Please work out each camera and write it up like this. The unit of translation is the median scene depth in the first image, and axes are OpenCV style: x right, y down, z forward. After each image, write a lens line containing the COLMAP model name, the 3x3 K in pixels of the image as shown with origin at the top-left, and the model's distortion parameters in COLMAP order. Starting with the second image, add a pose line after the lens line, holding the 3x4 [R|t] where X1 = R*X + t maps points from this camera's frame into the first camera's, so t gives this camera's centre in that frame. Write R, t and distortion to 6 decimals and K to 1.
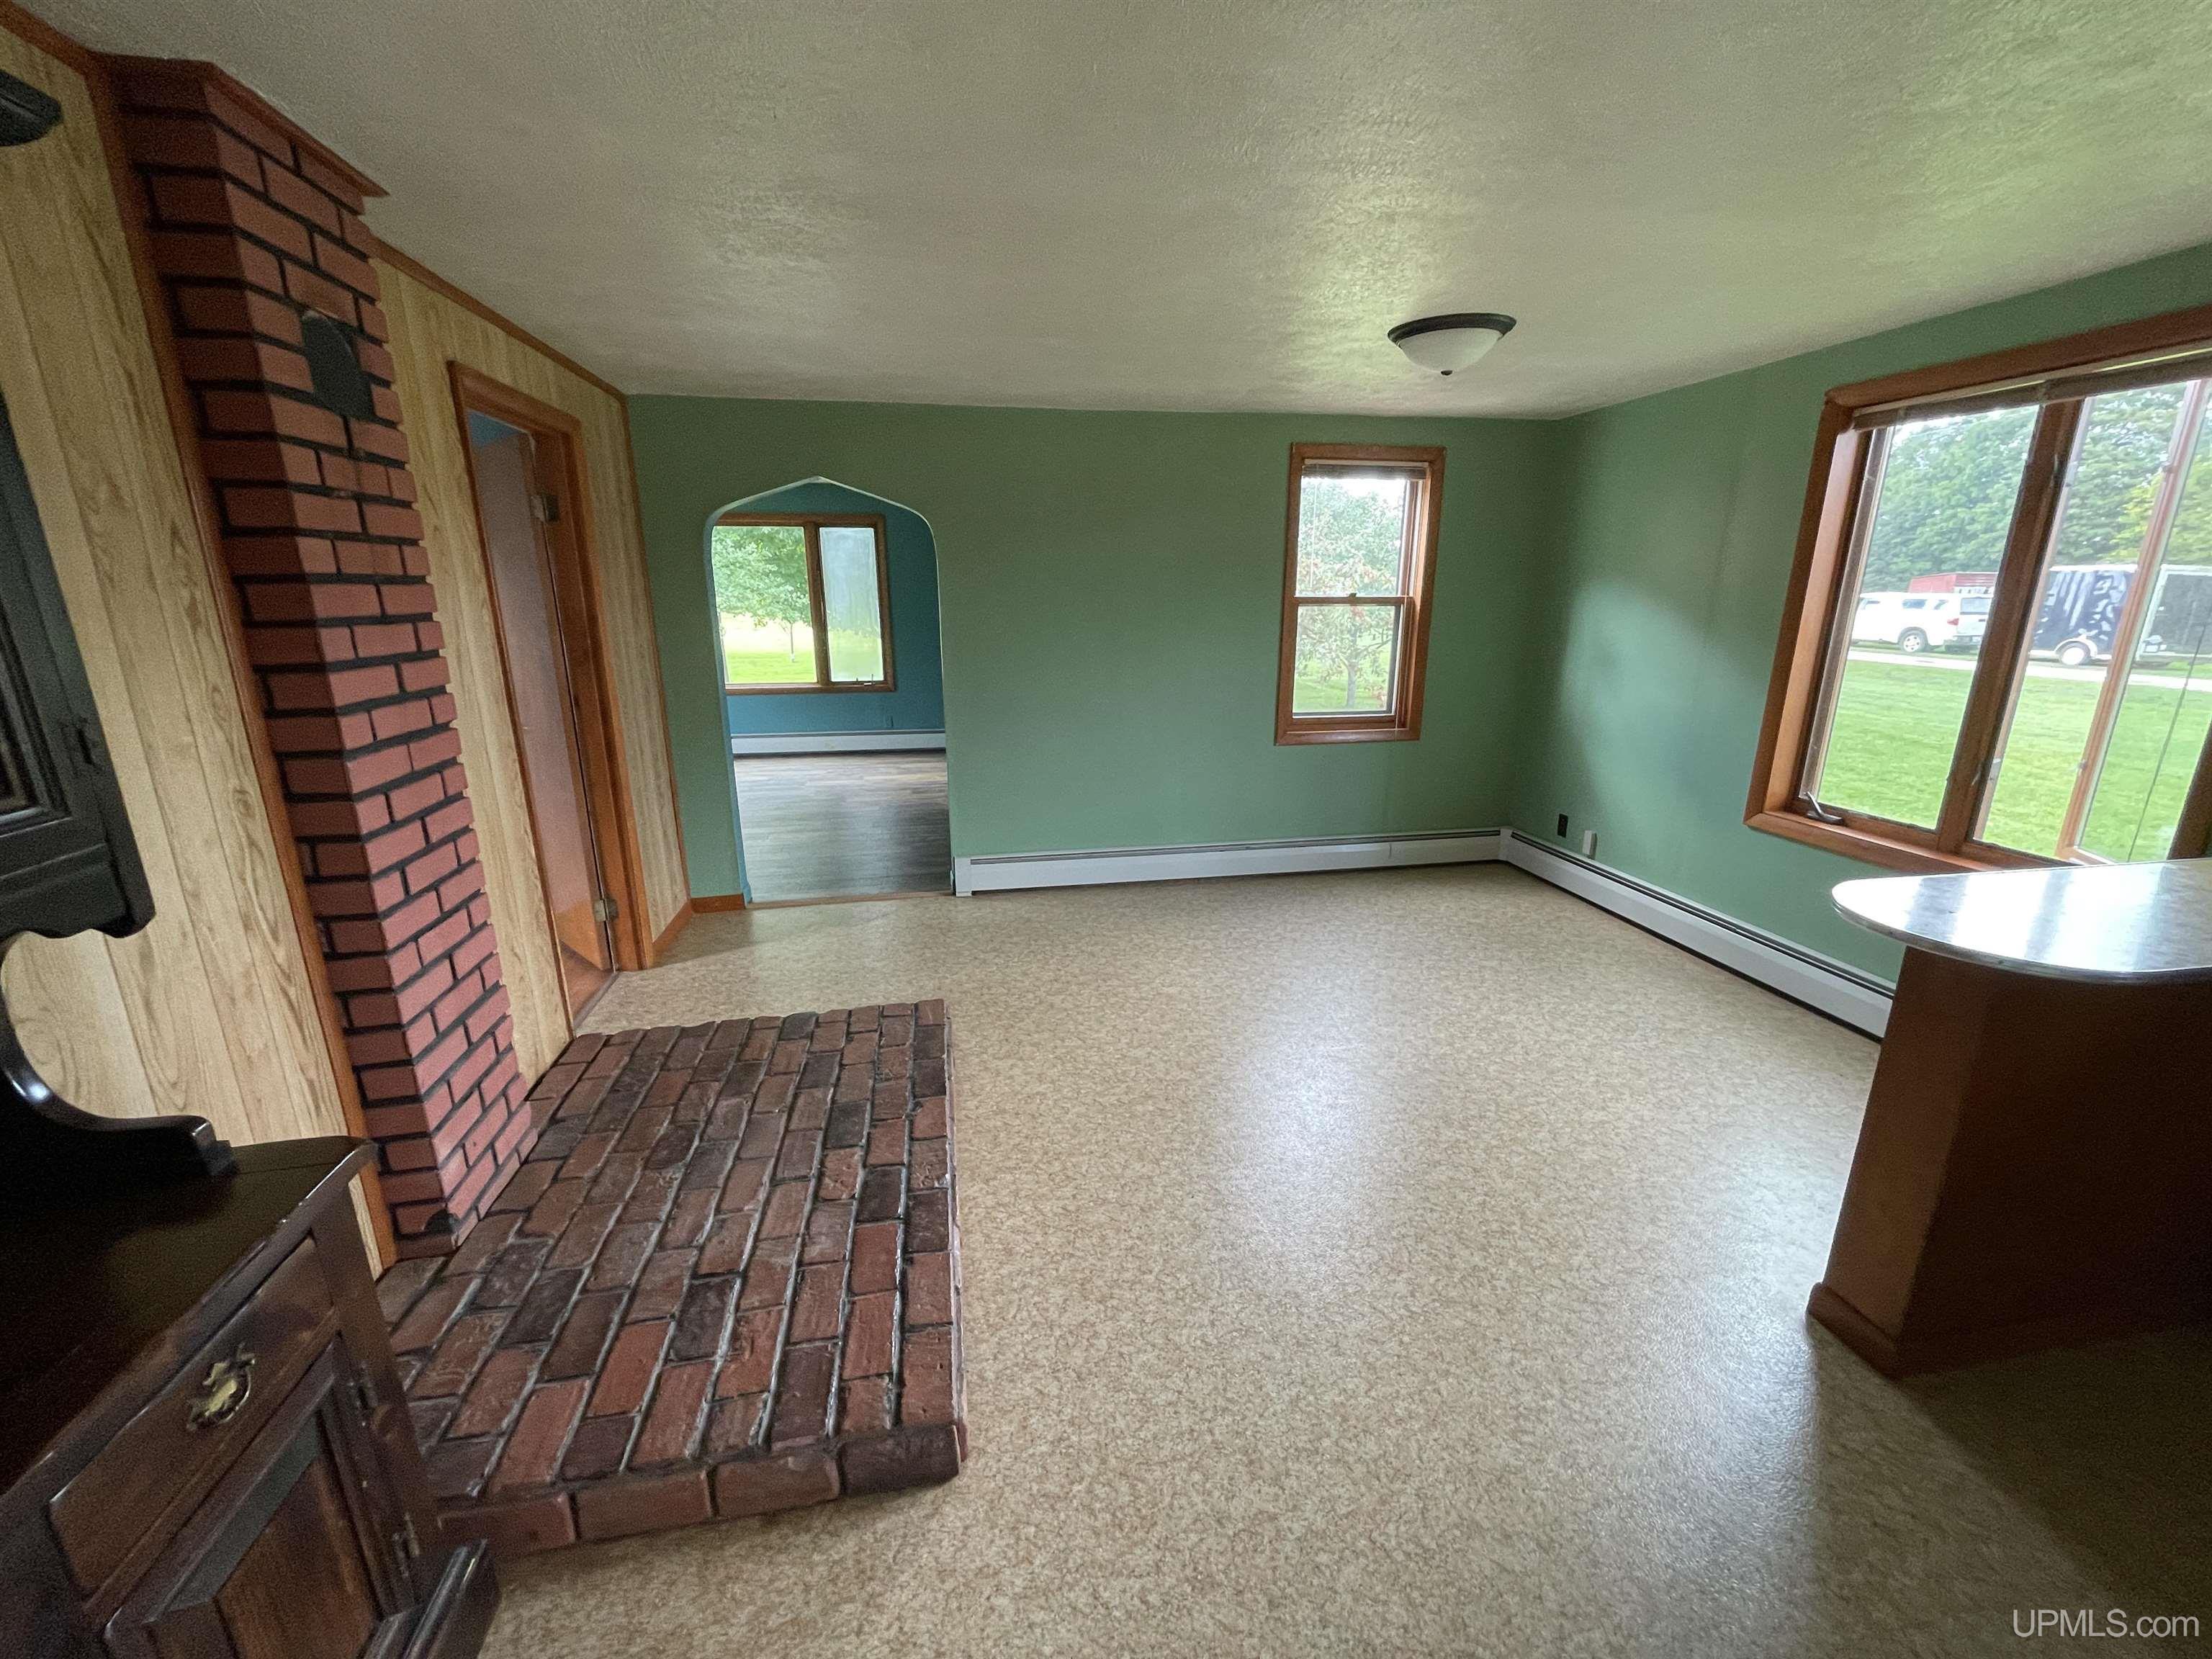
lens RADIAL K [[891.0, 0, 1100.9], [0, 891.0, 828.9], [0, 0, 1]] dist [-0.000743, -0.000764]
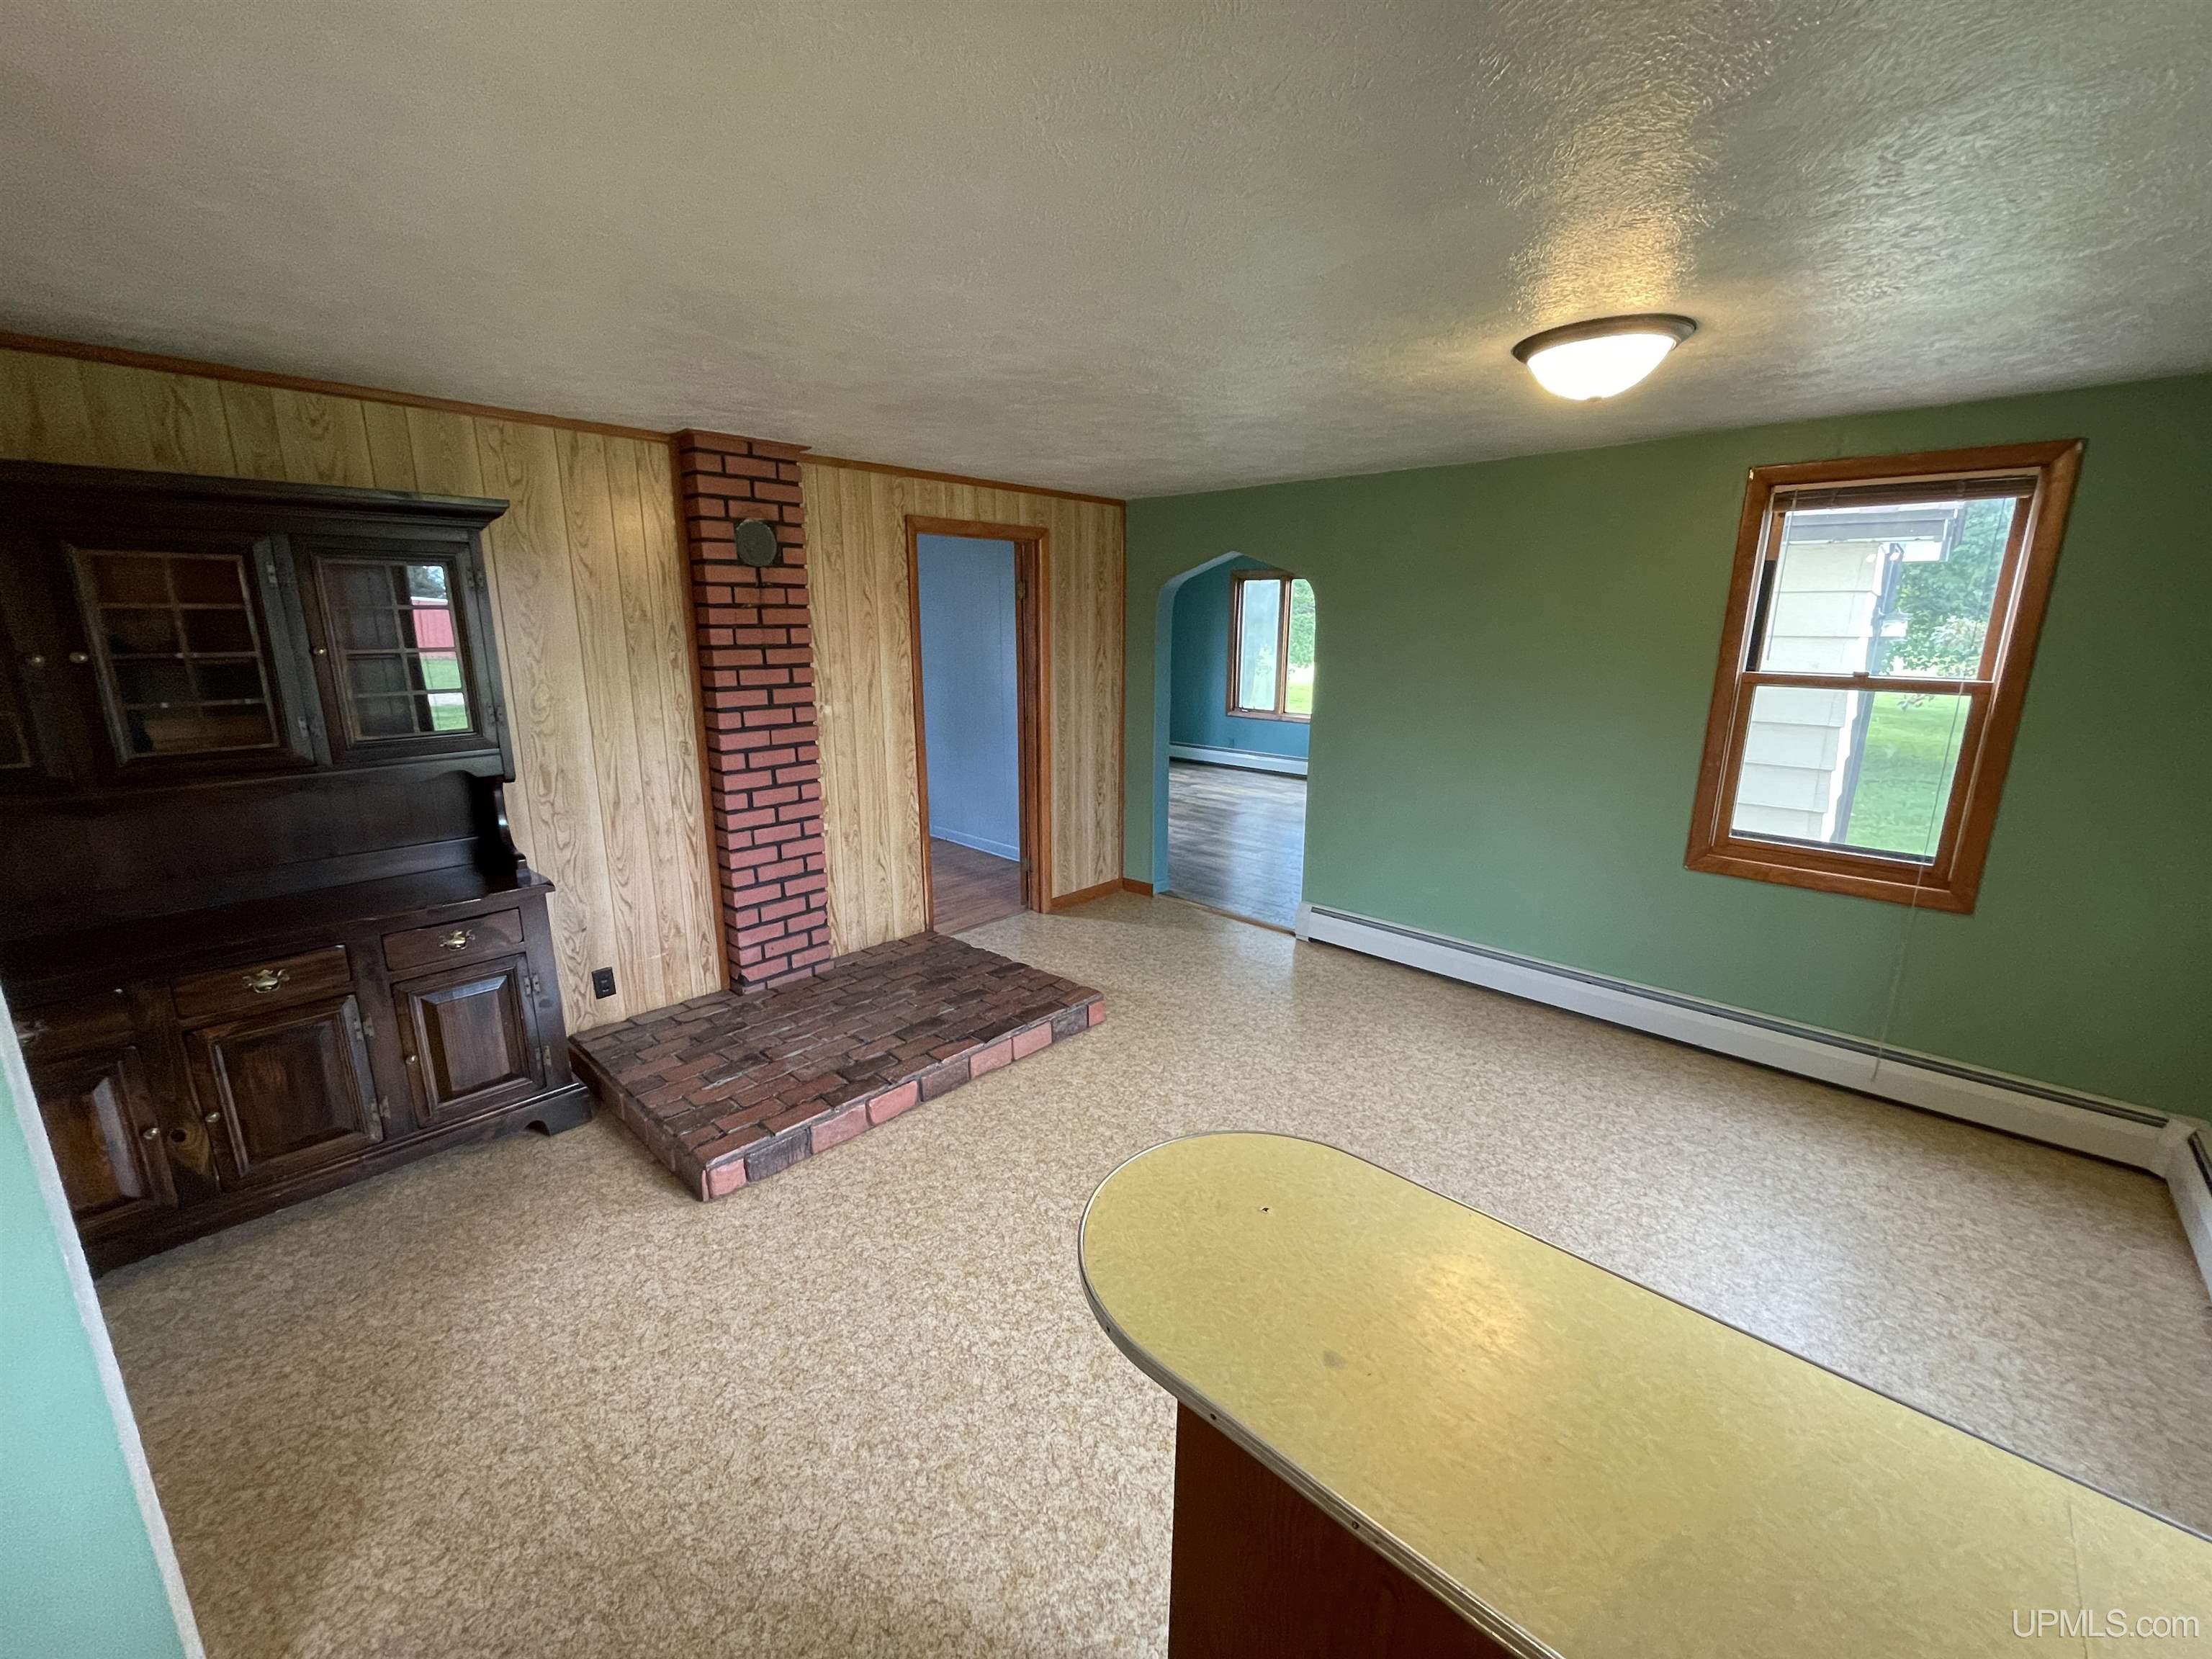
lens RADIAL K [[891.0, 0, 1108.8], [0, 891.0, 827.4], [0, 0, 1]] dist [-0.000743, -0.000764]
pose [[0.596761, 0.190157, -0.779562, 1.182399], [-0.216116, 0.973704, 0.072075, -0.185912], [0.772768, 0.125464, 0.622164, 0.387479]]
